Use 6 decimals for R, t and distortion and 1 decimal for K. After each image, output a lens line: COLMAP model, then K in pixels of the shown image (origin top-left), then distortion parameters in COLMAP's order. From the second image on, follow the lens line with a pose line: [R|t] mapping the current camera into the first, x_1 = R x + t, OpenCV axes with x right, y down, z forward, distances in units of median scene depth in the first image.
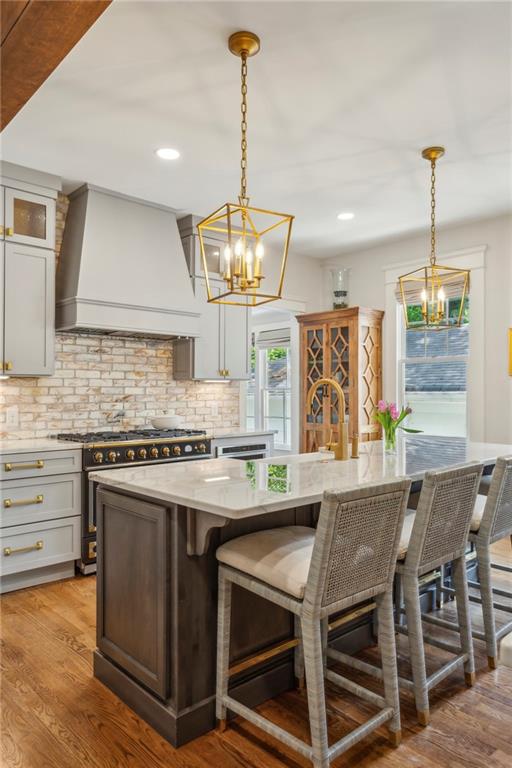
lens RADIAL K [[523.5, 0, 262.5], [0, 523.5, 389.4], [0, 0, 1]] dist [-0.009322, 0.014805]
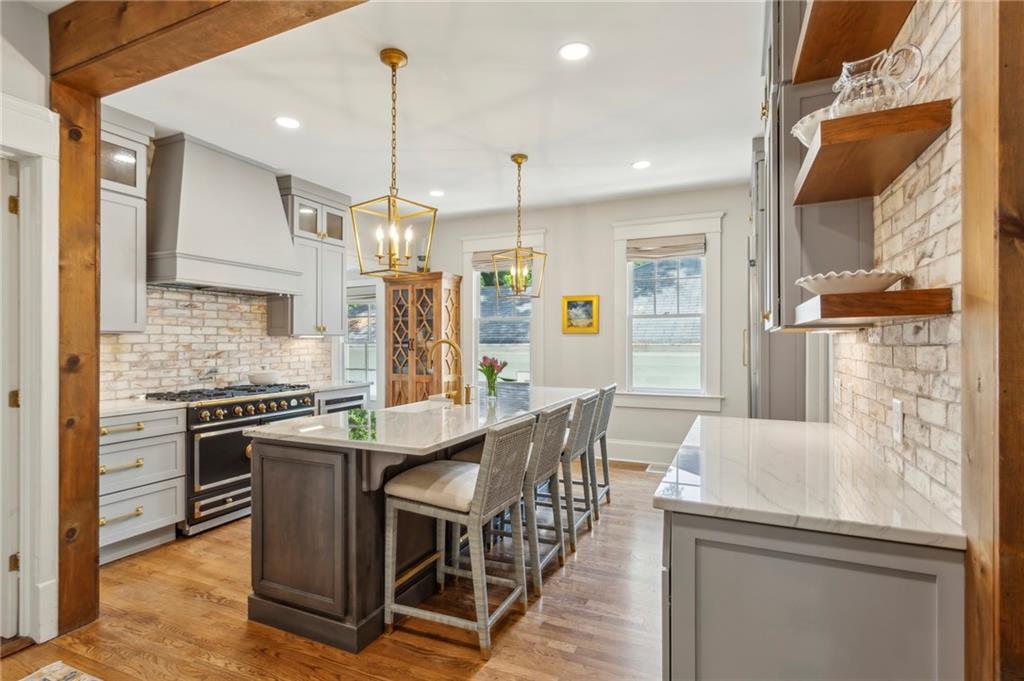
lens RADIAL K [[493.4, 0, 512.5], [0, 493.4, 343.1], [0, 0, 1]] dist [-0.002890, 0.004958]
pose [[0.921987, -0.001326, 0.387218, -0.135090], [-0.002020, 0.999964, 0.008235, -0.015723], [-0.387215, -0.008375, 0.921951, -0.083136]]
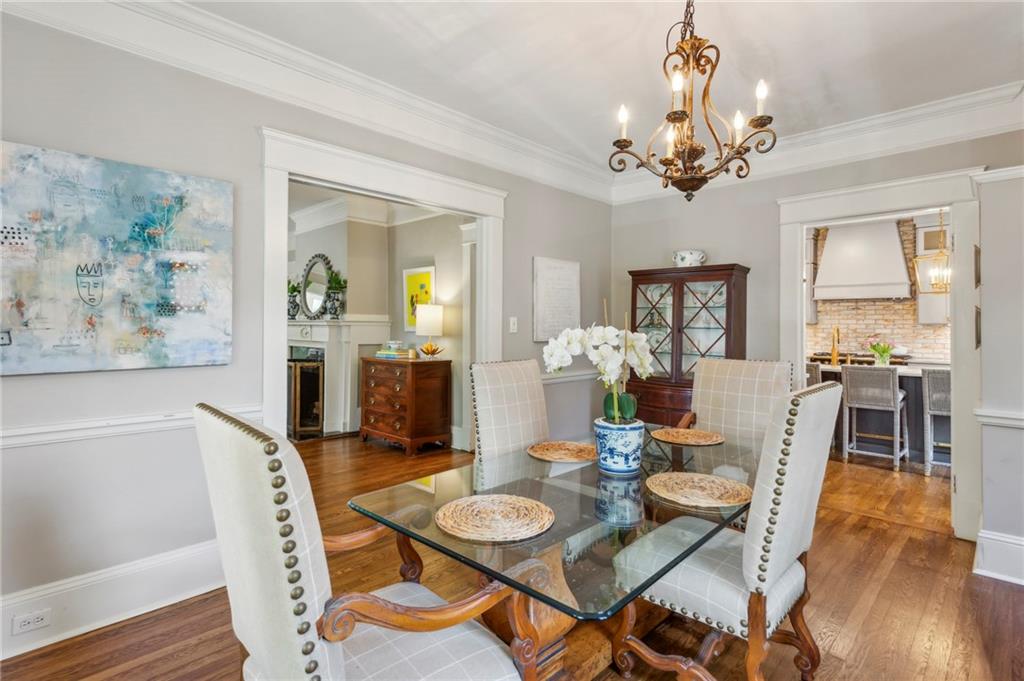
lens RADIAL K [[493.4, 0, 498.6], [0, 493.4, 320.7], [0, 0, 1]] dist [-0.002890, 0.004958]
pose [[0.029733, -0.016109, -0.999428, 1.571554], [-0.009771, 0.999818, -0.016406, 0.009560], [0.999510, 0.010253, 0.029570, -0.318478]]
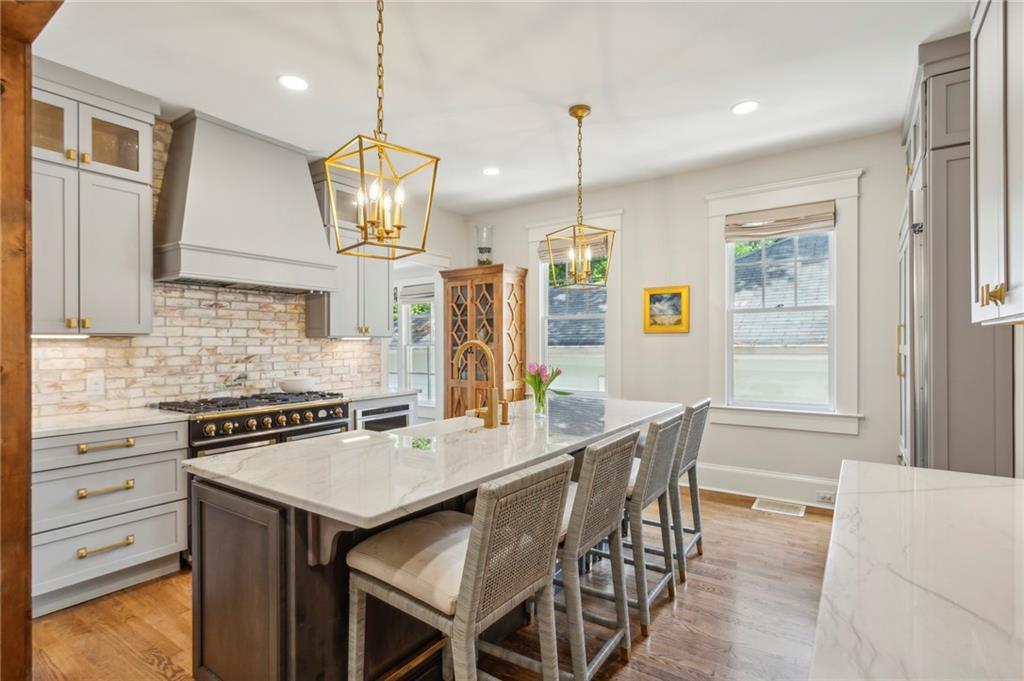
lens RADIAL K [[493.4, 0, 515.6], [0, 493.4, 344.3], [0, 0, 1]] dist [-0.002890, 0.004958]
pose [[0.976494, -0.004386, 0.215499, 0.003019], [0.002785, 0.999966, 0.007734, -0.015153], [-0.215526, -0.006952, 0.976473, 0.097750]]
